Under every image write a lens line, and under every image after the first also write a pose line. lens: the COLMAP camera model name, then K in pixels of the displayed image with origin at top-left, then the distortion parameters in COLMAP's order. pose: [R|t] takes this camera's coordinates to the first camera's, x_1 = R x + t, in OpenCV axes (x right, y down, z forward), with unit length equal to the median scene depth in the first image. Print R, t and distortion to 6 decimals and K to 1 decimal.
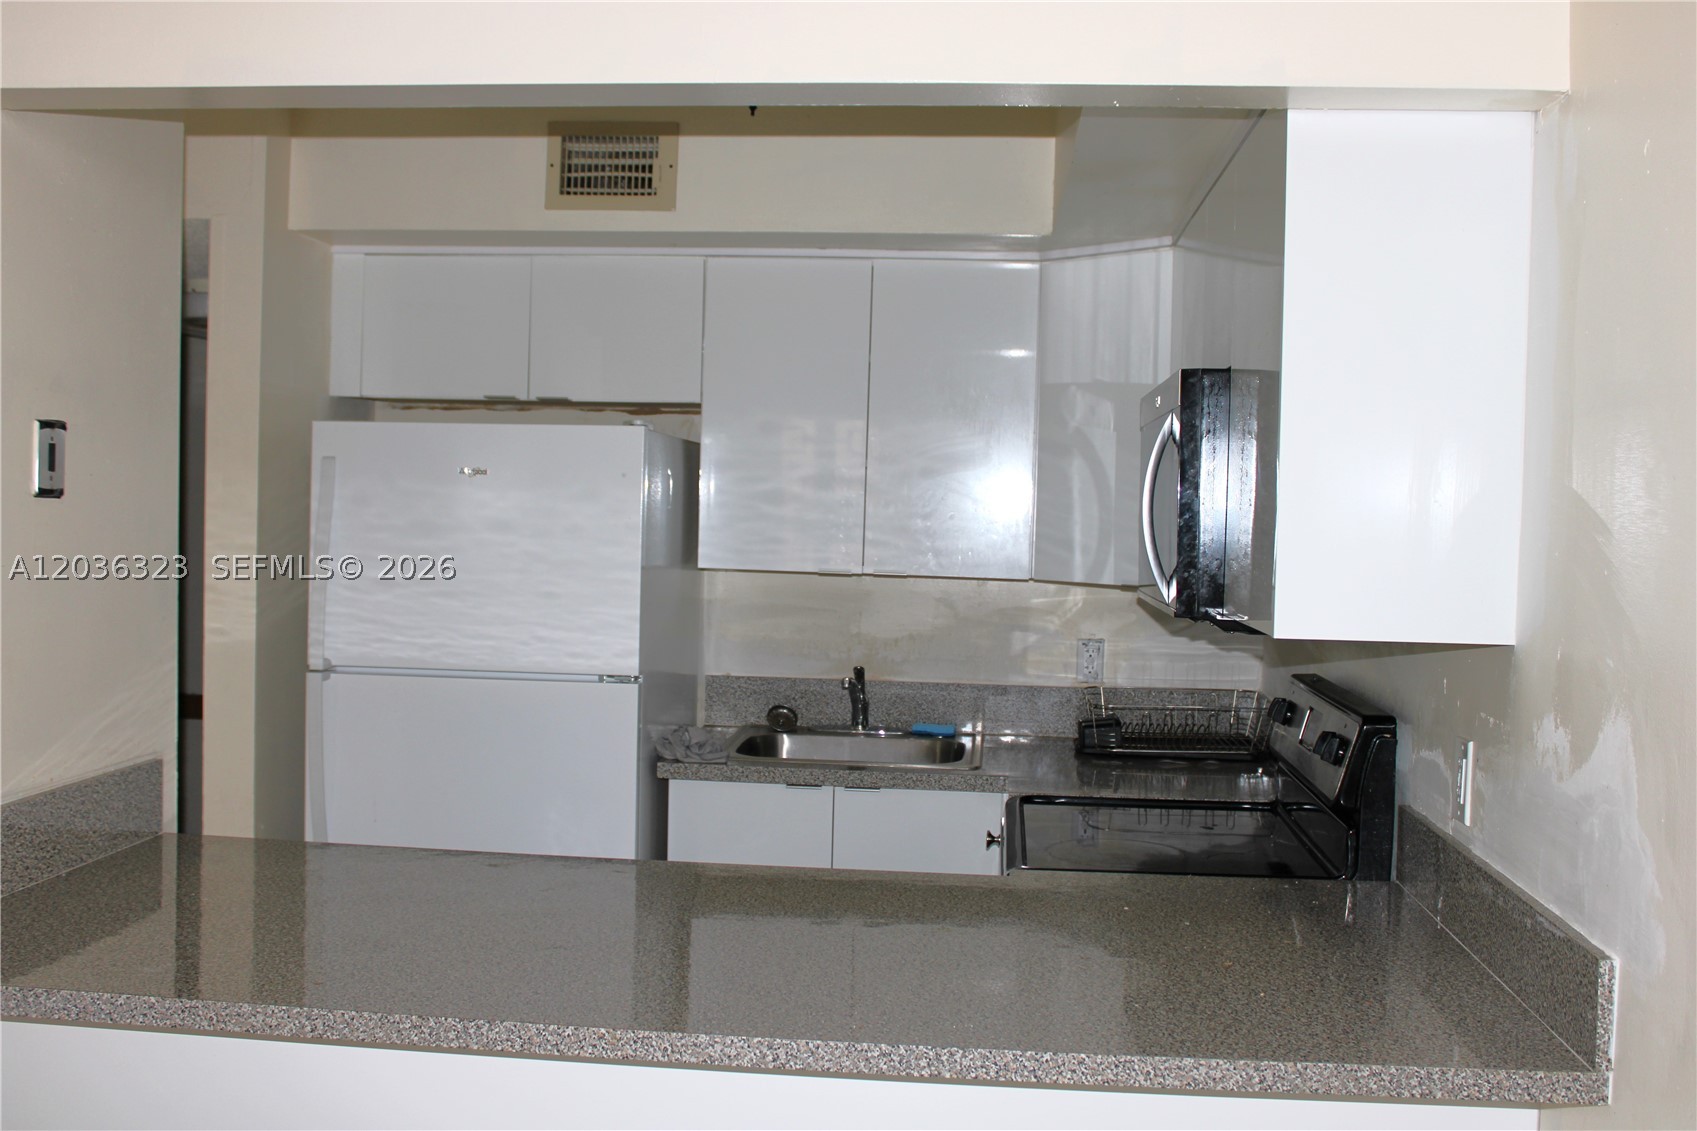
lens RADIAL K [[1763.9, 0, 840.6], [0, 1763.9, 563.8], [0, 0, 1]] dist [-0.066329, 0.000000]
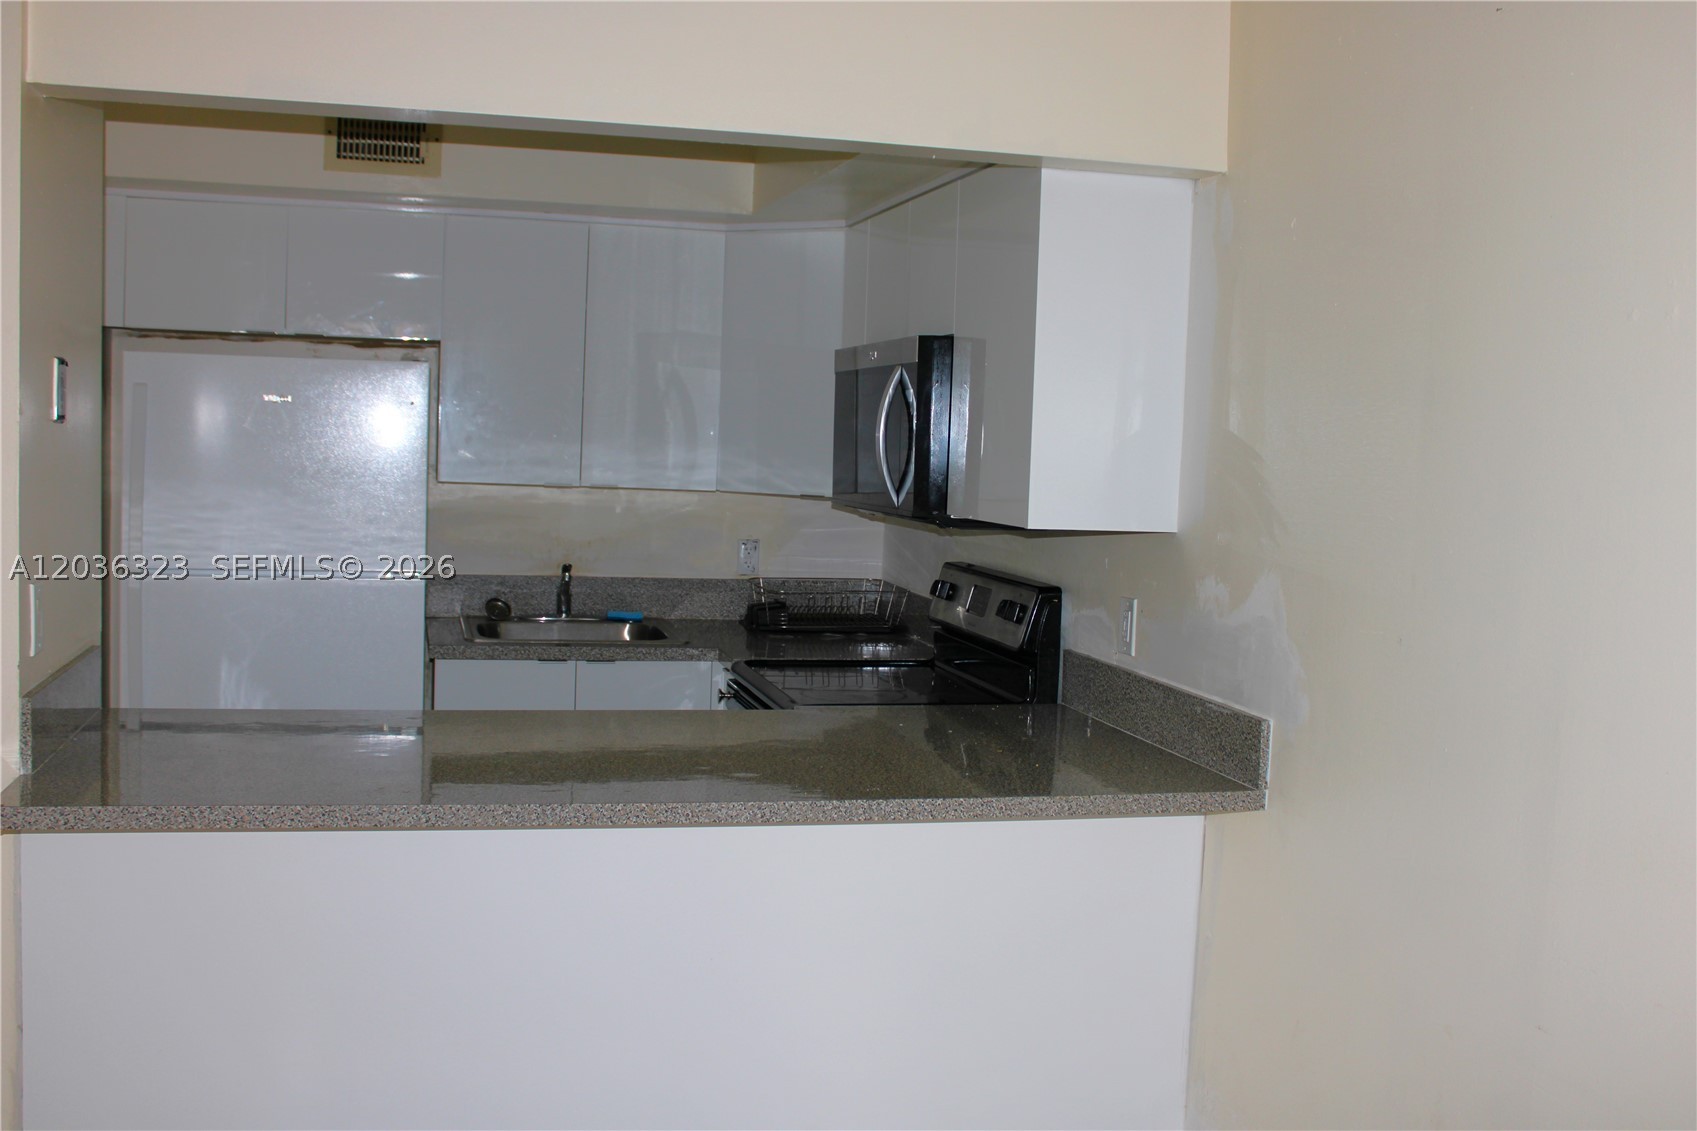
lens RADIAL K [[1763.9, 0, 829.2], [0, 1763.9, 578.5], [0, 0, 1]] dist [-0.066329, 0.000000]
pose [[0.943821, -0.017684, 0.329983, -0.328054], [-0.001176, 0.998381, 0.056869, -0.000332], [-0.330454, -0.054062, 0.942272, -0.279586]]
